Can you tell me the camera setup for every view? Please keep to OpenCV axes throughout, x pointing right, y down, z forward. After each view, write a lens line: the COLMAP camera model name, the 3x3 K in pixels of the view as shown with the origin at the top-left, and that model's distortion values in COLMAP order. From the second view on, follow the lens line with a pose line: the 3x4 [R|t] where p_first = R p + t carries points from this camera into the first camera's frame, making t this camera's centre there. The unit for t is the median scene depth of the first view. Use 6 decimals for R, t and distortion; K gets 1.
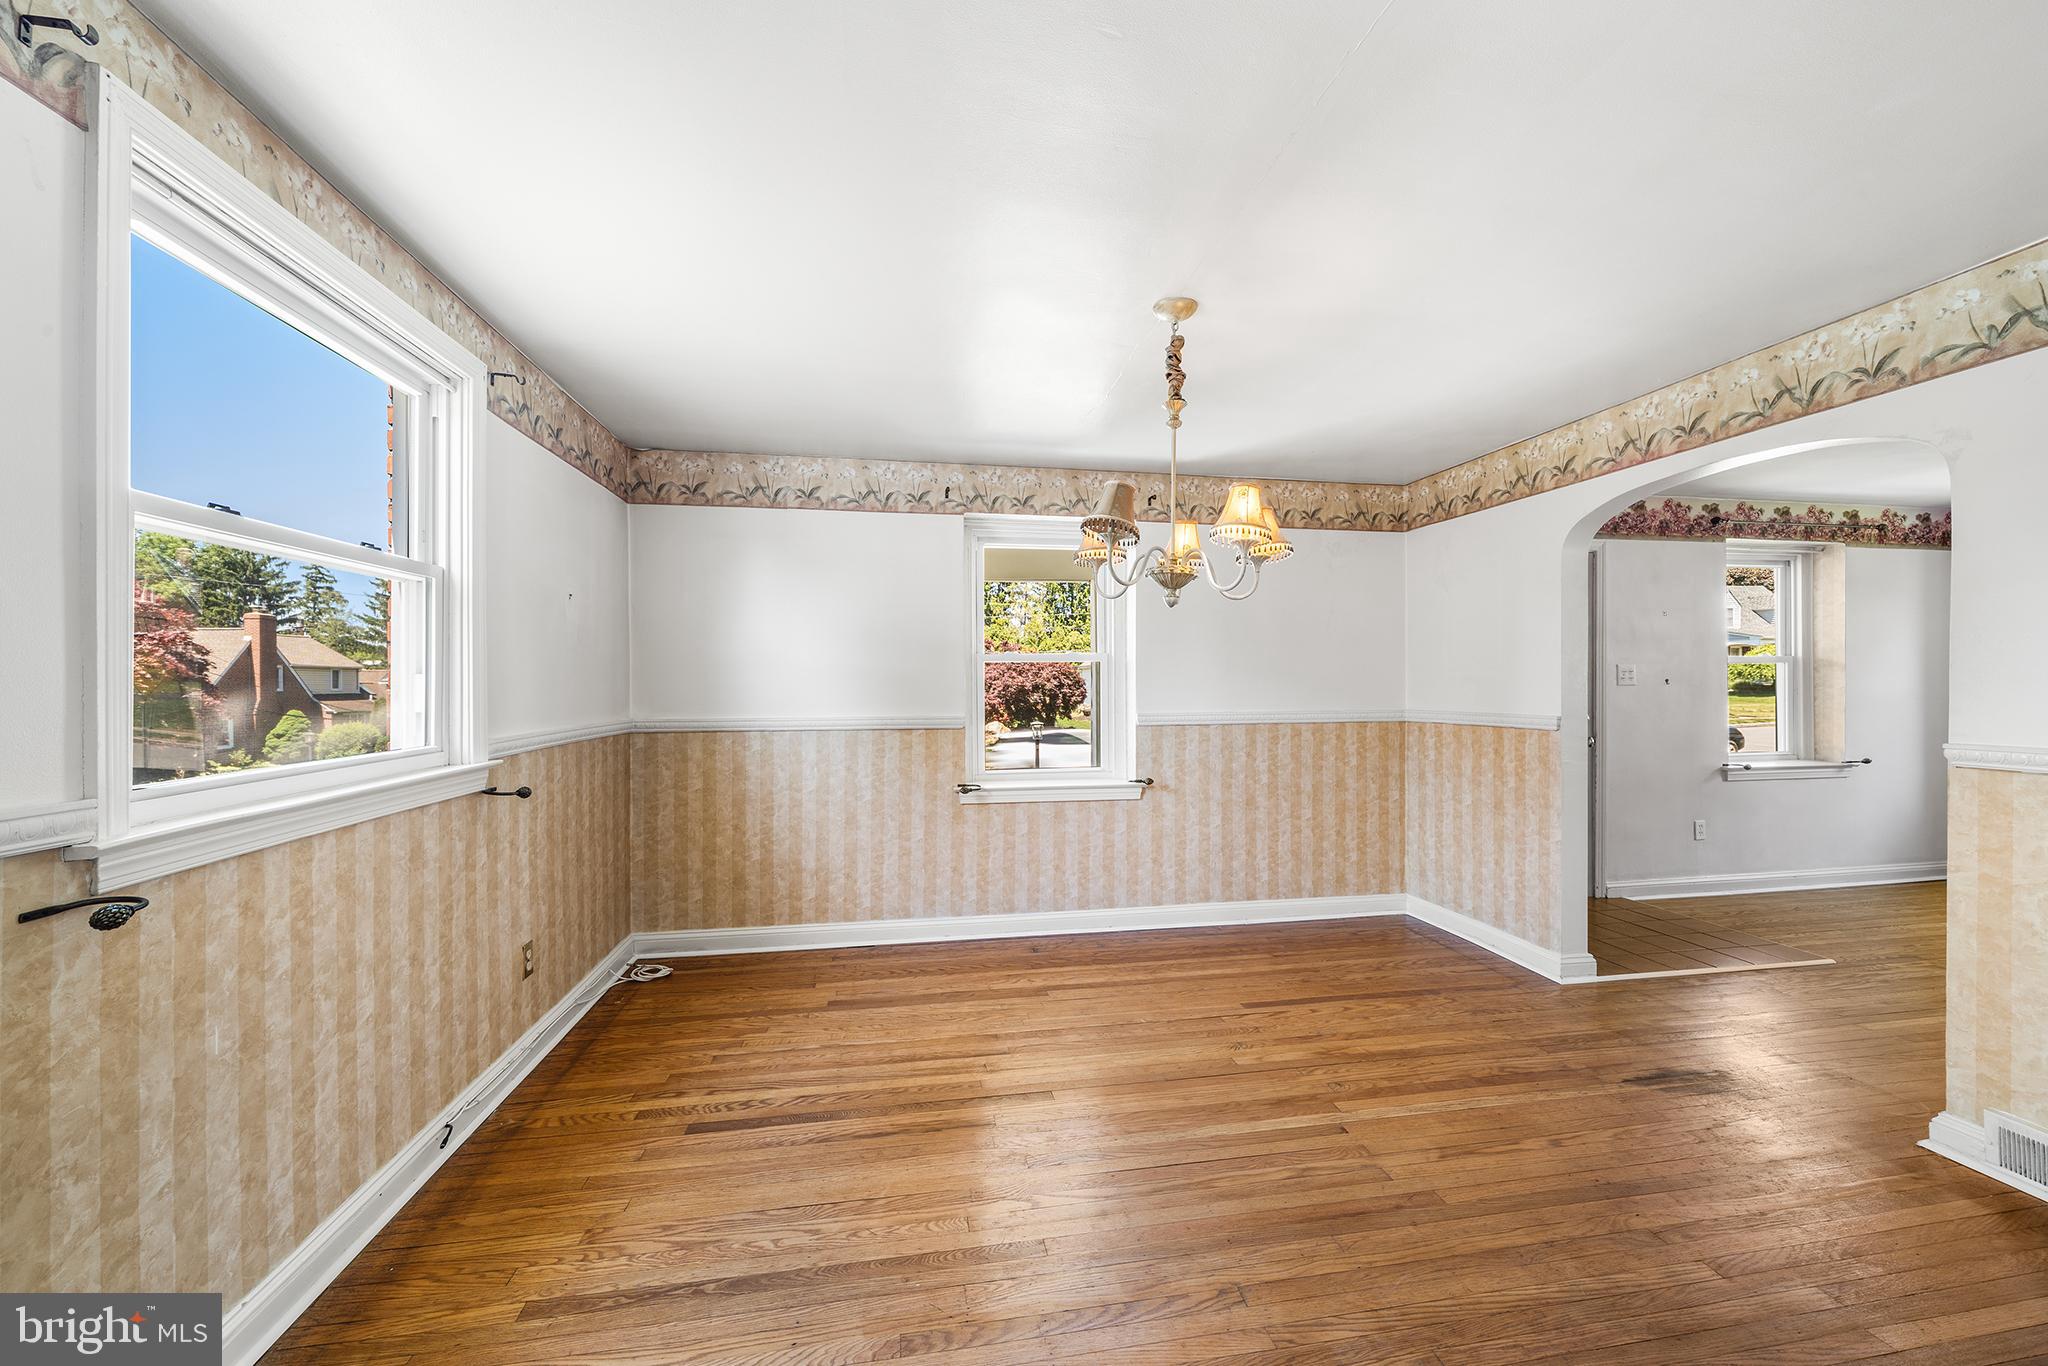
lens RADIAL K [[760.0, 0, 1022.9], [0, 760.0, 686.6], [0, 0, 1]] dist [-0.001306, -0.000653]
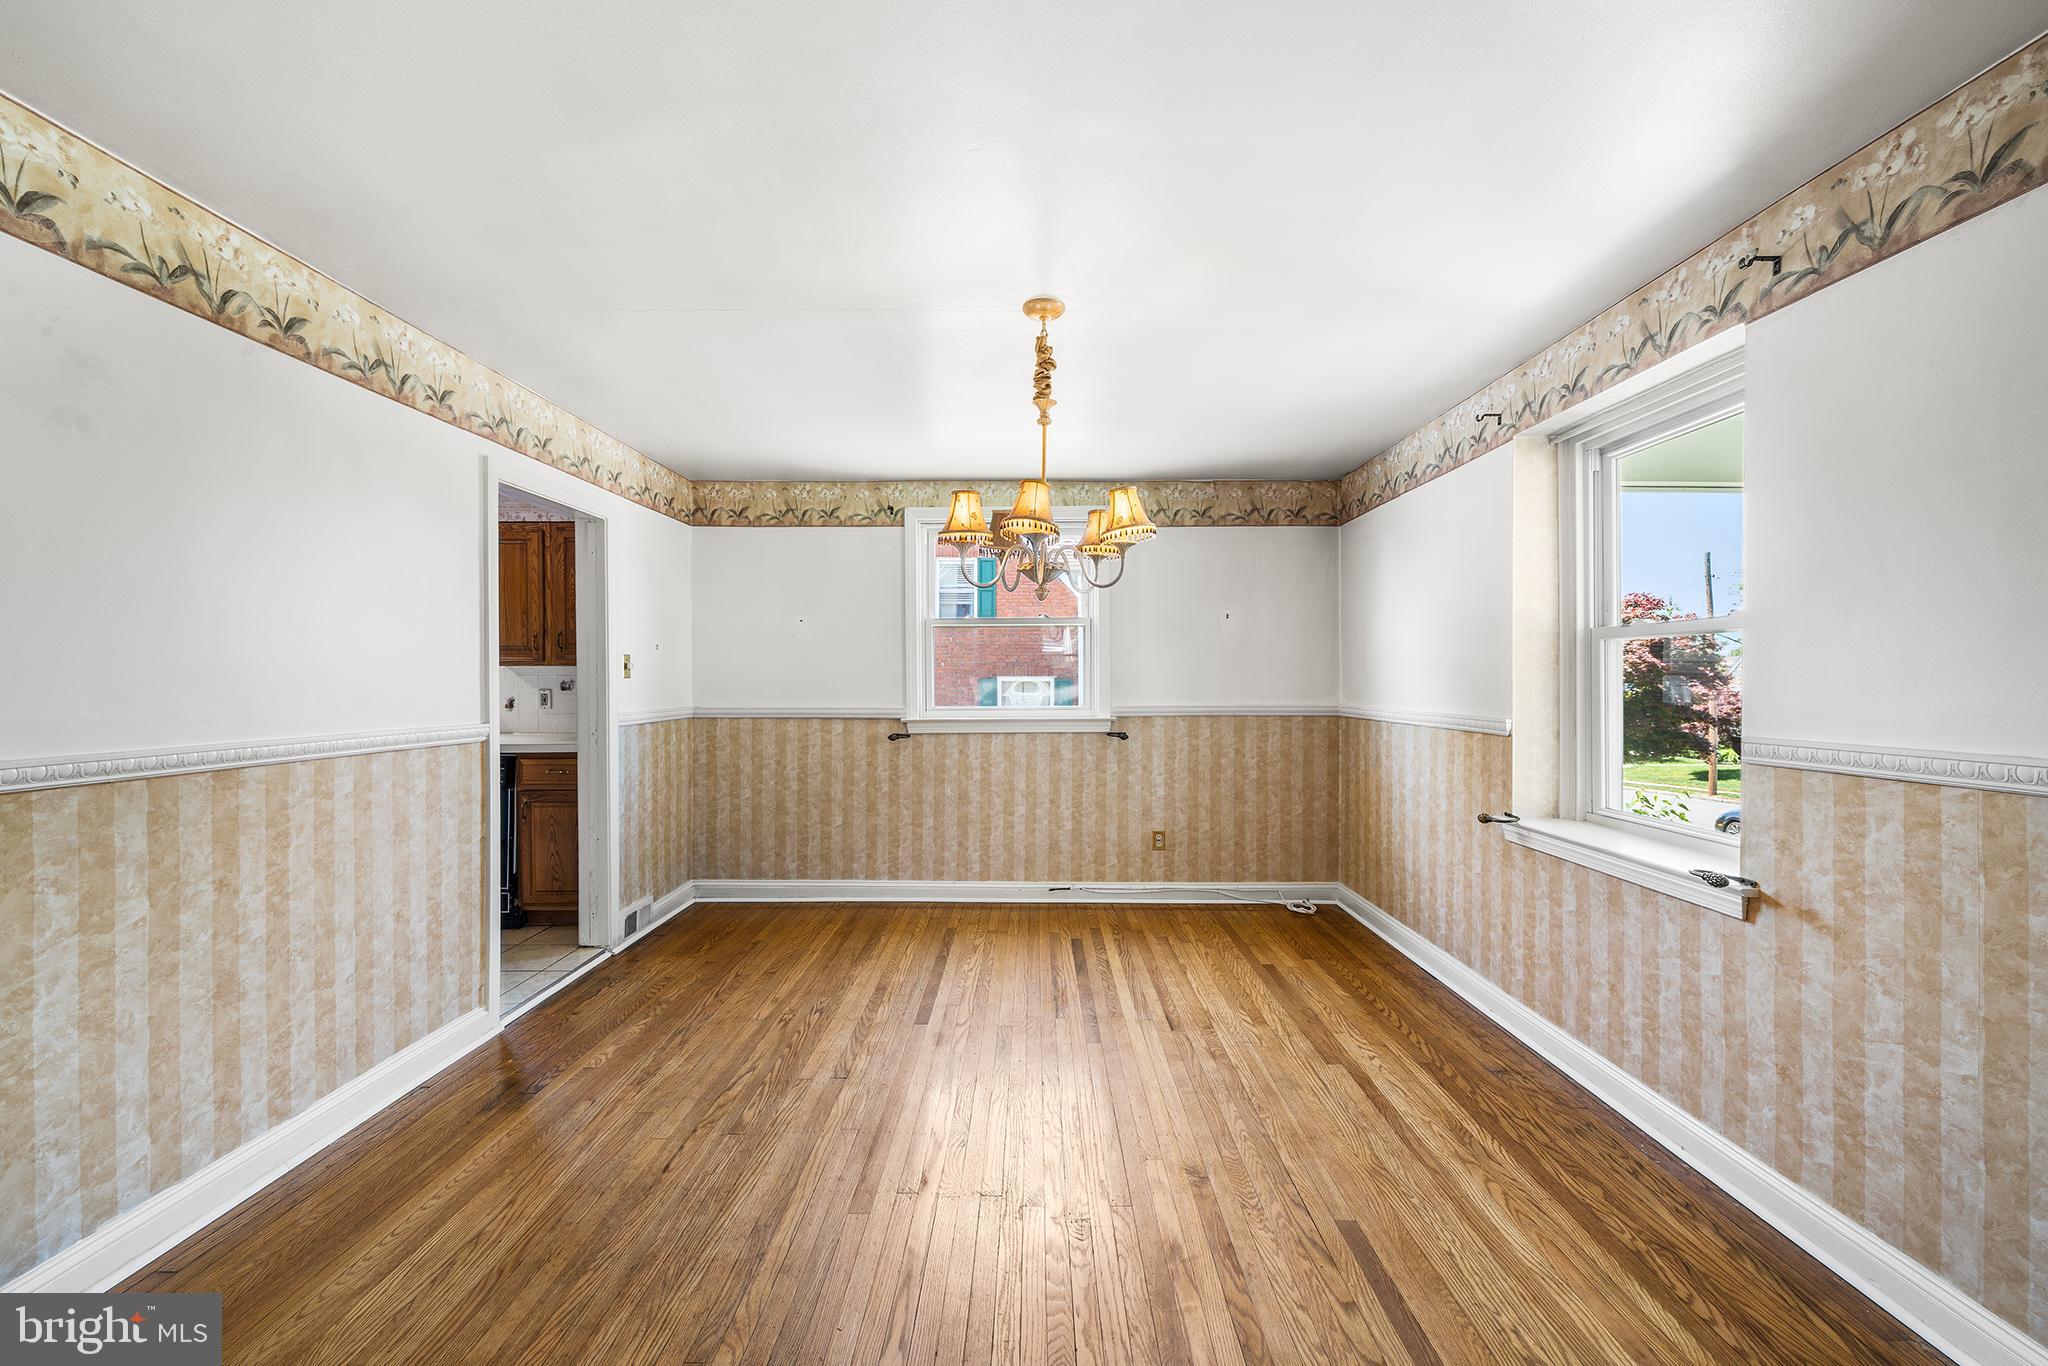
lens RADIAL K [[760.0, 0, 1028.1], [0, 760.0, 683.0], [0, 0, 1]] dist [-0.001306, -0.000653]
pose [[-0.159717, 0.007565, -0.987134, 0.859618], [-0.003700, 0.999959, 0.008262, 0.000125], [0.987156, 0.004972, -0.159682, 0.805556]]
